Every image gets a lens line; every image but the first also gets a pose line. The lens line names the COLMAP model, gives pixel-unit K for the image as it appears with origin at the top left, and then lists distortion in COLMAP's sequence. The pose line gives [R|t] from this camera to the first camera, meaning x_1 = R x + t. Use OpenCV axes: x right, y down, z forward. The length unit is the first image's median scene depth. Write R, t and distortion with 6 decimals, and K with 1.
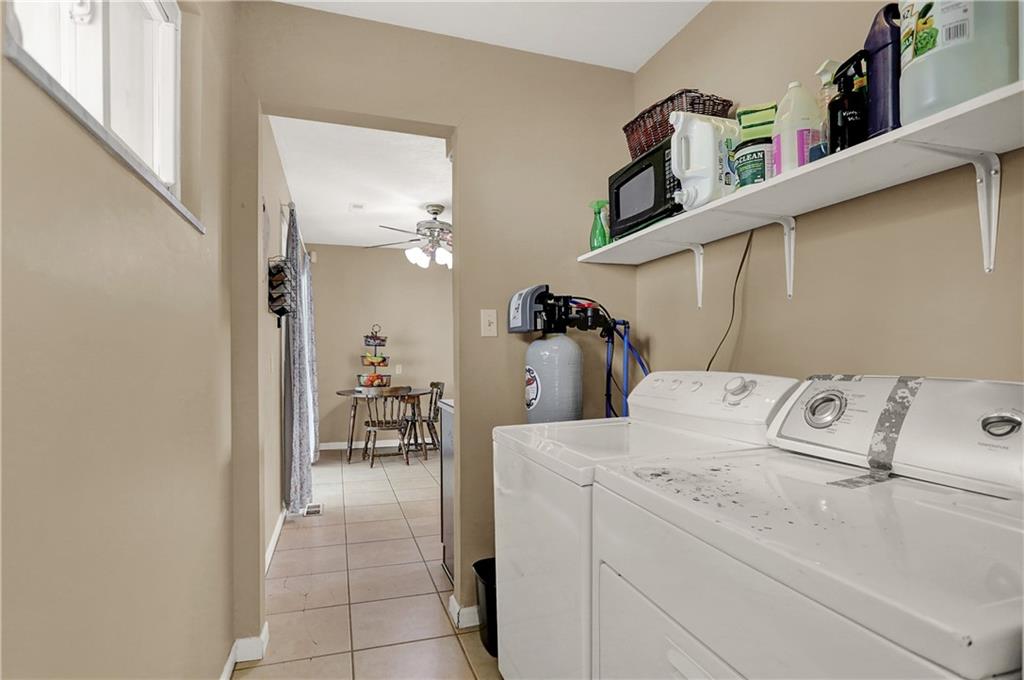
lens RADIAL K [[515.0, 0, 509.7], [0, 515.0, 355.0], [0, 0, 1]] dist [-0.081124, 0.011754]
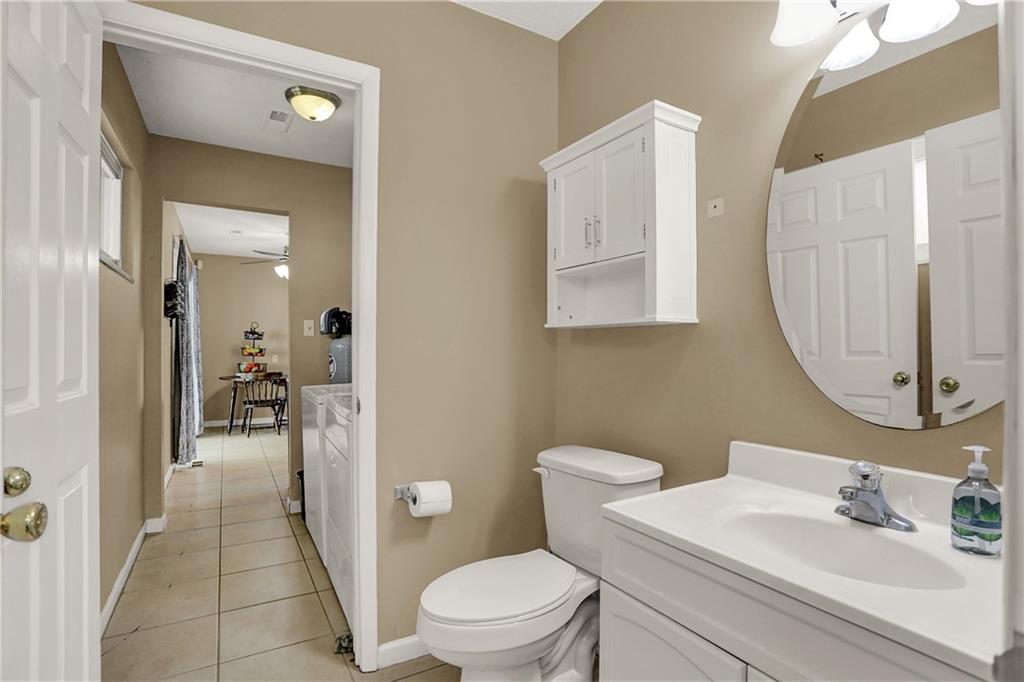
lens RADIAL K [[500.9, 0, 512.0], [0, 500.9, 341.0], [0, 0, 1]] dist [-0.064576, -0.000275]
pose [[0.980166, 0.003037, 0.198157, 0.119867], [-0.000608, 0.999924, -0.012316, -0.000208], [-0.198179, 0.011951, 0.980093, -0.297030]]
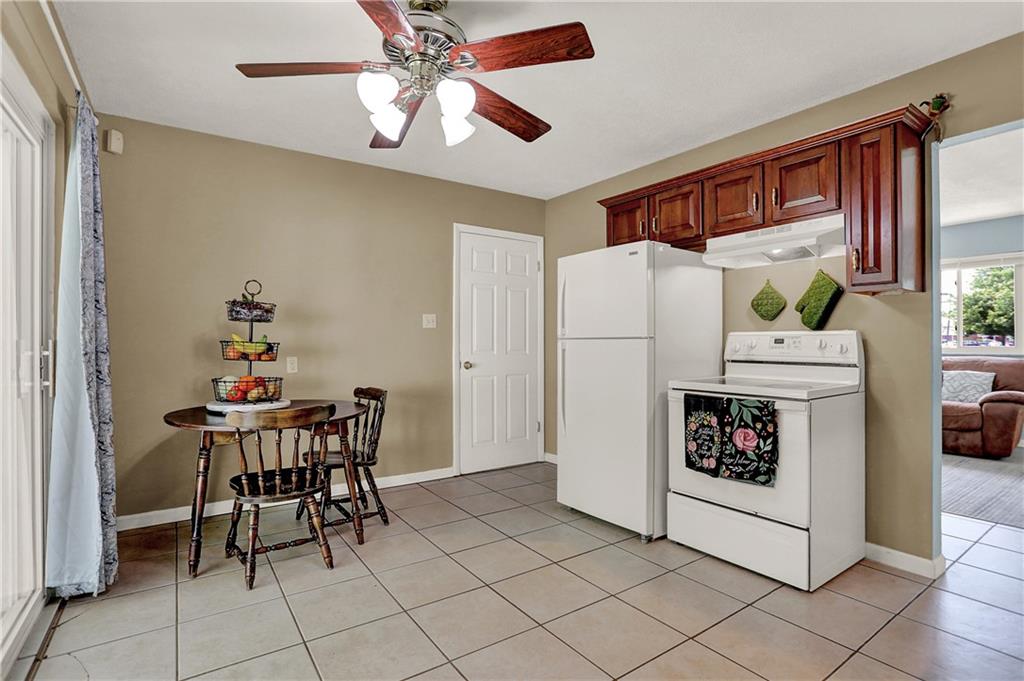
lens RADIAL K [[489.4, 0, 512.0], [0, 489.4, 340.5], [0, 0, 1]] dist [-0.041031, 0.000404]
pose [[0.961051, 0.002903, 0.276355, -0.162099], [-0.002816, 0.999996, -0.000711, 0.001160], [-0.276356, -0.000095, 0.961055, 0.517714]]
